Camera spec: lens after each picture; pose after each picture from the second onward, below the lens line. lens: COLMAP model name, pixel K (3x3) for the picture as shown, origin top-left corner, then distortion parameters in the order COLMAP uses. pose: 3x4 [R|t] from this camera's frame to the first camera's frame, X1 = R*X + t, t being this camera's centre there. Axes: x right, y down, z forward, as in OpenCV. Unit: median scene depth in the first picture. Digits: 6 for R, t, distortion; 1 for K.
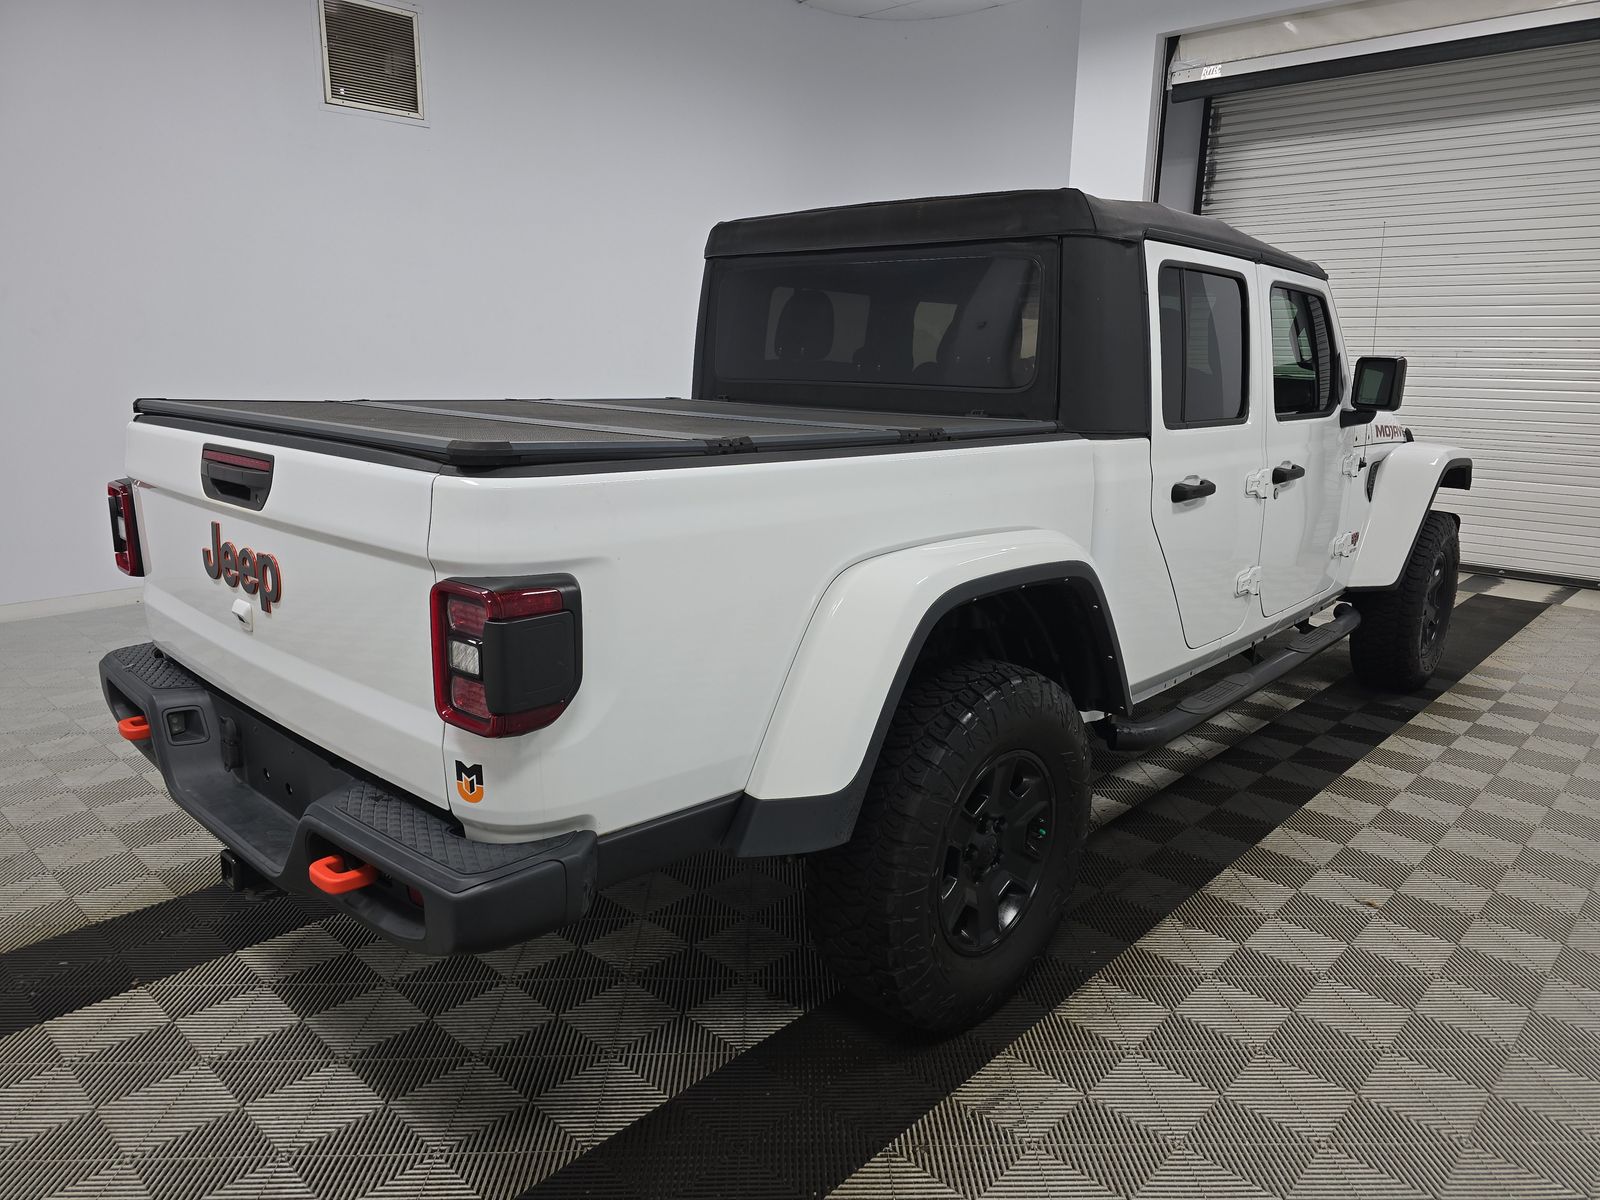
lens RADIAL K [[1091.7, 0, 814.7], [0, 1091.7, 593.2], [0, 0, 1]] dist [0.023826, -0.004300]
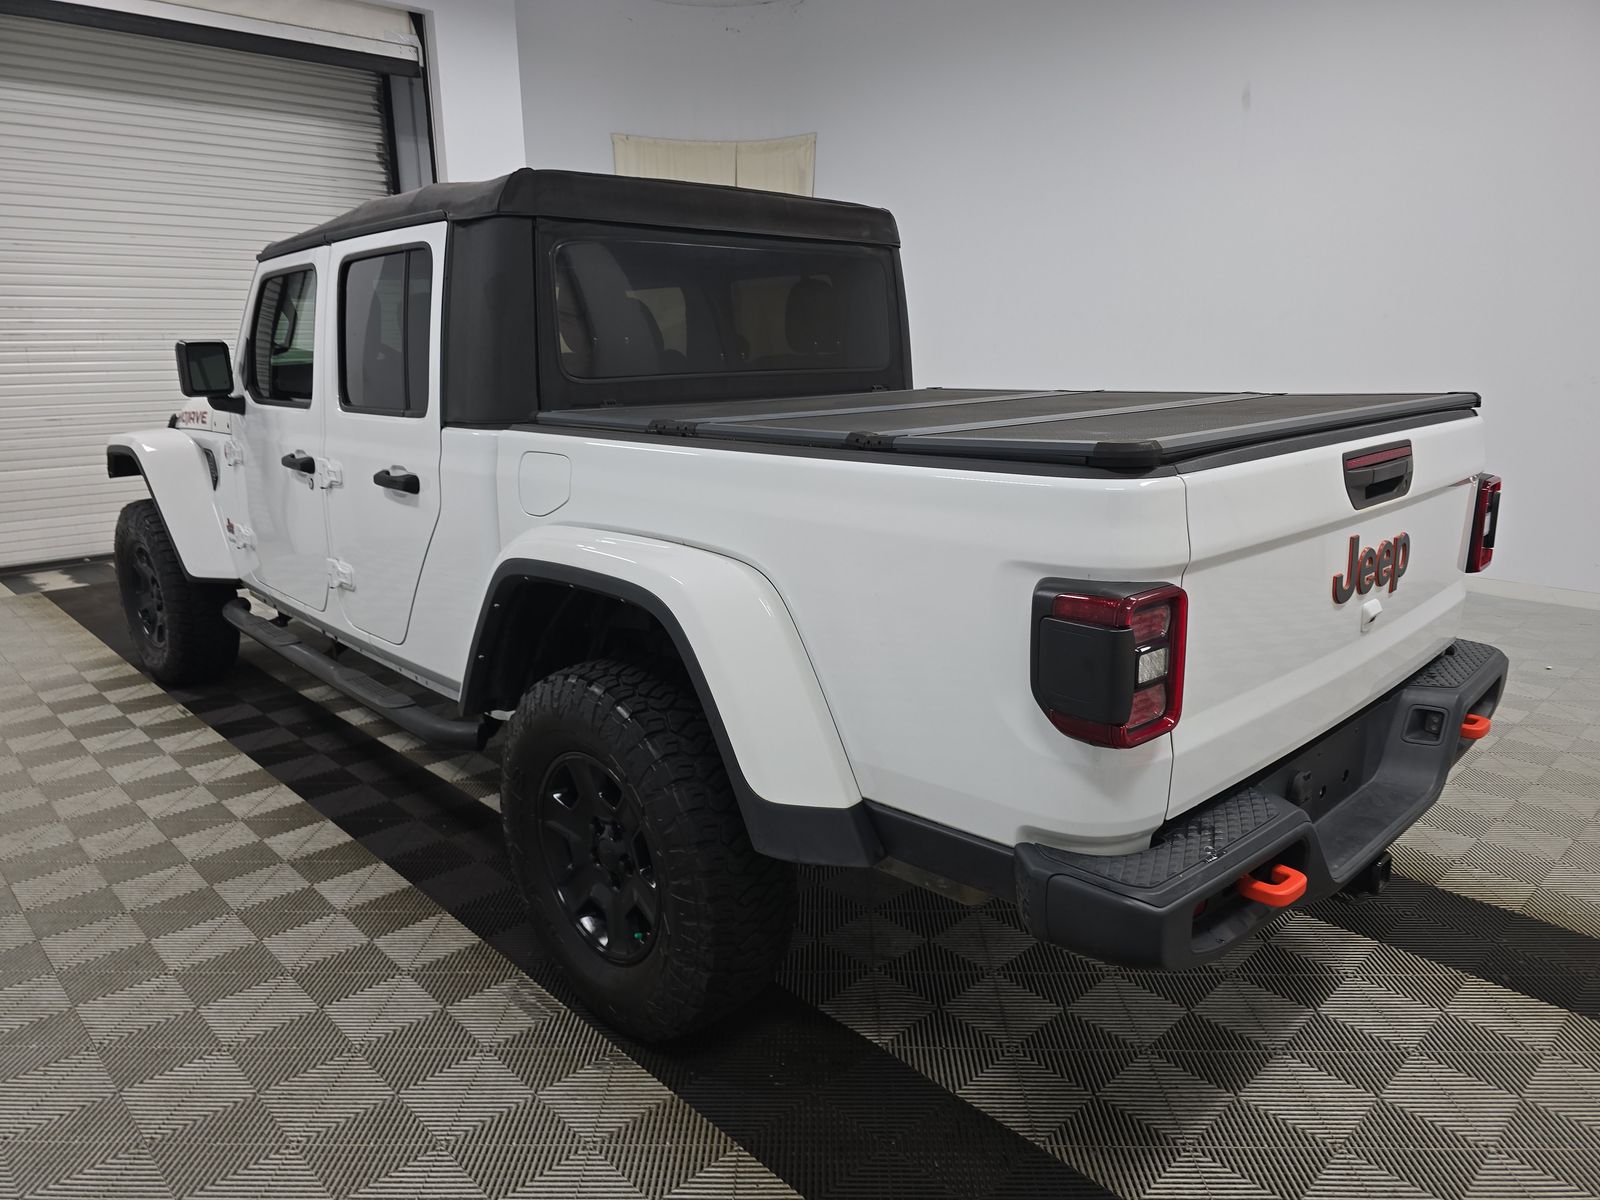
lens RADIAL K [[1091.7, 0, 814.7], [0, 1091.7, 593.2], [0, 0, 1]] dist [0.023826, -0.004300]
pose [[0.045227, -0.246081, 0.968194, -1.124062], [0.229803, 0.945756, 0.229643, -0.254250], [-0.972186, 0.212107, 0.099324, 1.045940]]
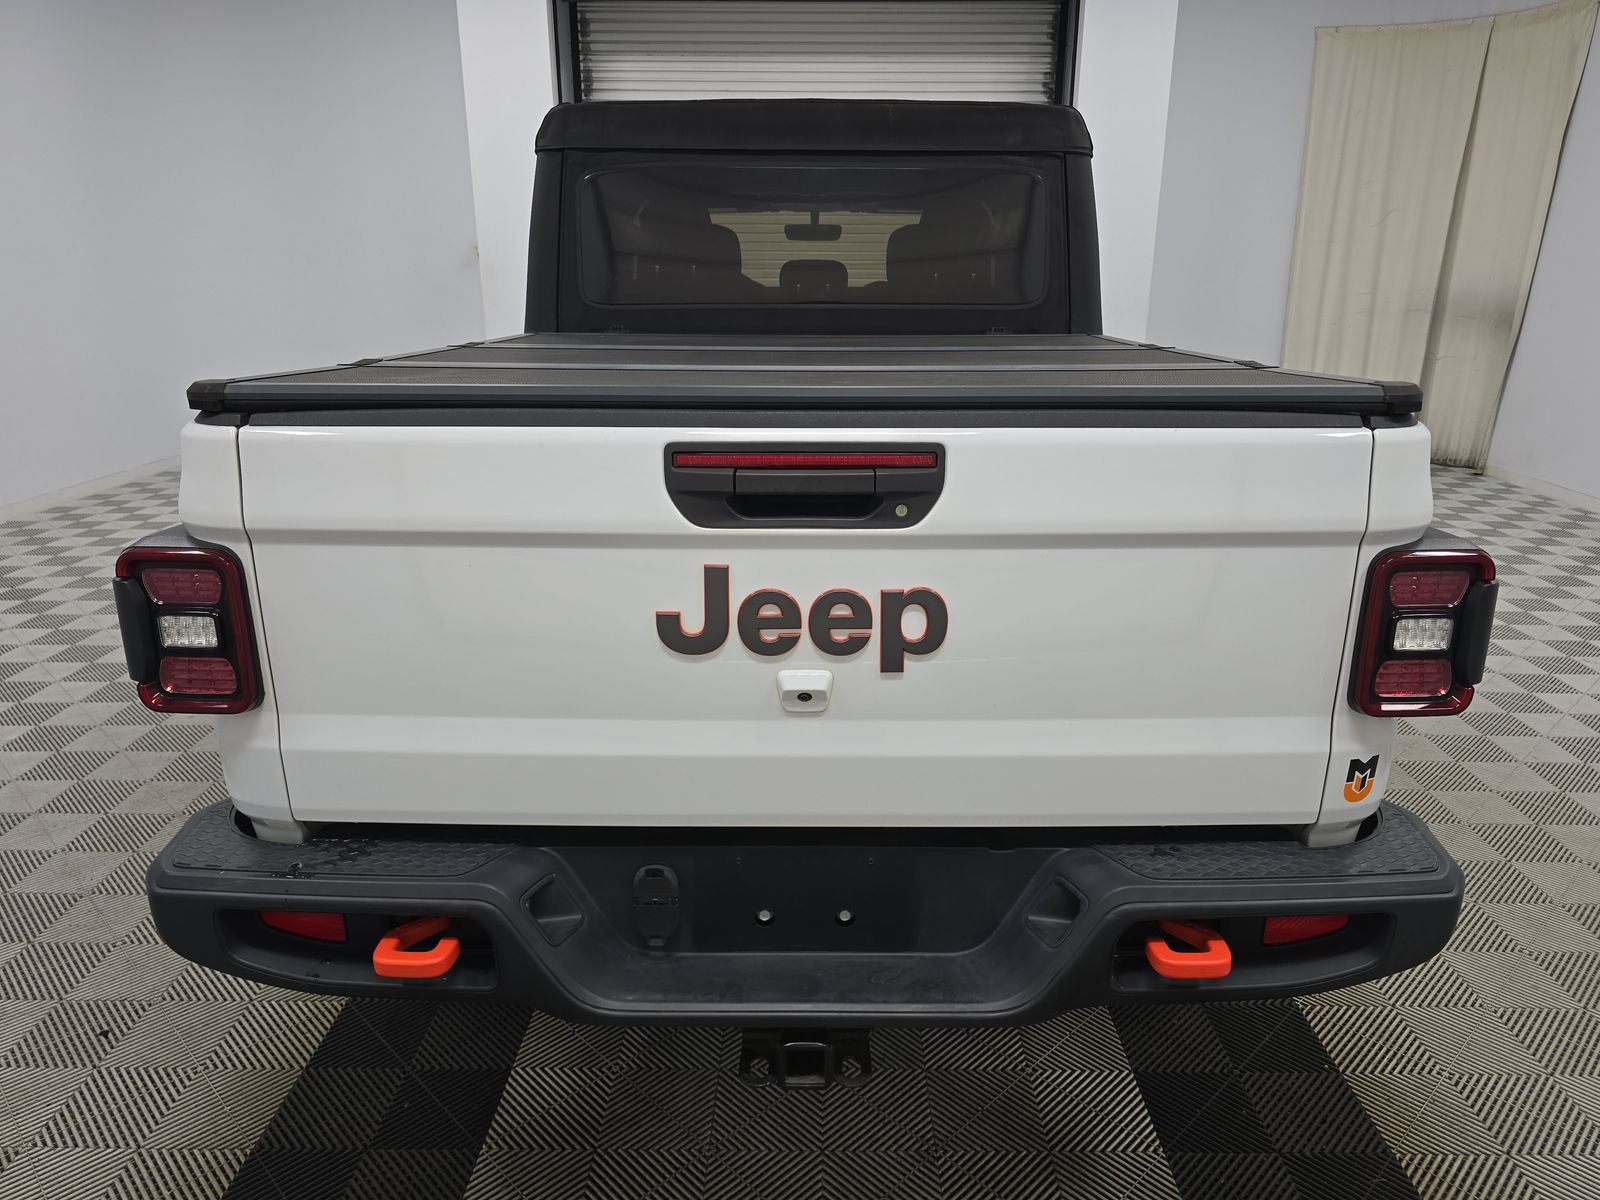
lens RADIAL K [[1091.7, 0, 814.7], [0, 1091.7, 593.2], [0, 0, 1]] dist [0.023826, -0.004300]
pose [[0.733265, -0.205908, 0.648016, -0.705210], [0.156210, 0.978567, 0.134181, -0.094890], [-0.661756, 0.002836, 0.749714, 0.380939]]
